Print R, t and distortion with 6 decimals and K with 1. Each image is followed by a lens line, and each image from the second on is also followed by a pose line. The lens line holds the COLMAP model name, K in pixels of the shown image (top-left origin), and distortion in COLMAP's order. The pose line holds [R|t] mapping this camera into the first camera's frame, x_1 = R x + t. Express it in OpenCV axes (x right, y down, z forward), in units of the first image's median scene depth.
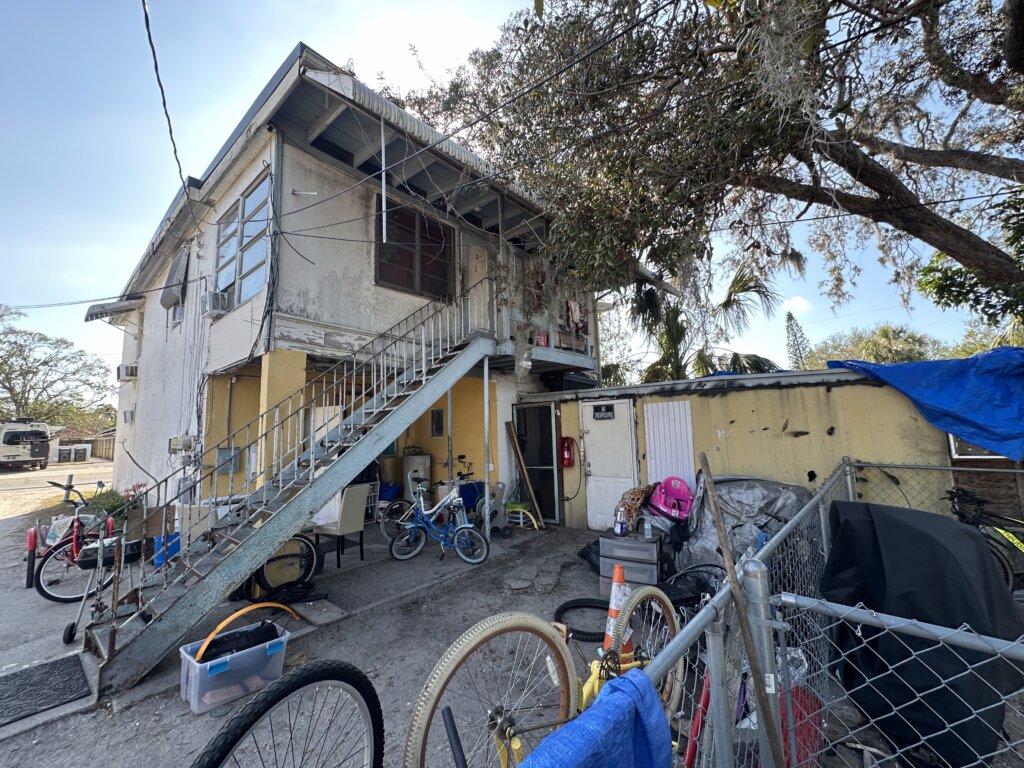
lens RADIAL K [[415.2, 0, 513.3], [0, 415.2, 384.1], [0, 0, 1]] dist [-0.002163, 0.000350]
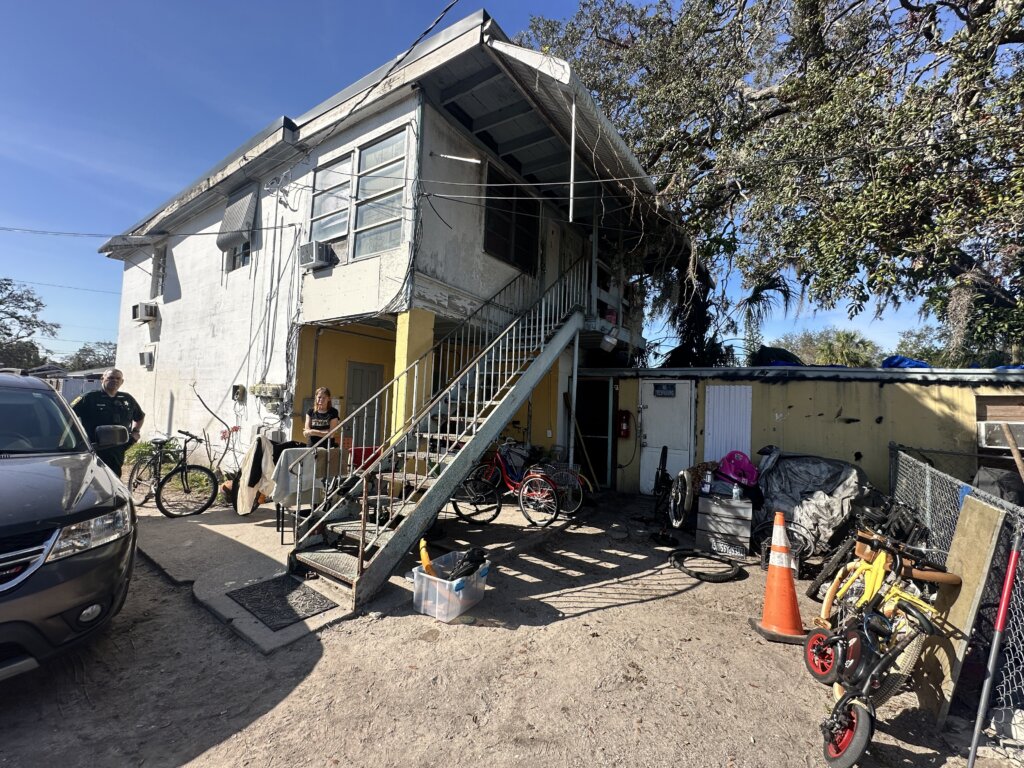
lens RADIAL K [[415.2, 0, 511.9], [0, 415.2, 384.8], [0, 0, 1]] dist [-0.002163, 0.000350]
pose [[0.992086, 0.074047, 0.101407, -0.317852], [-0.080683, 0.994748, 0.062978, 0.017497], [-0.096211, -0.070661, 0.992850, -0.056599]]
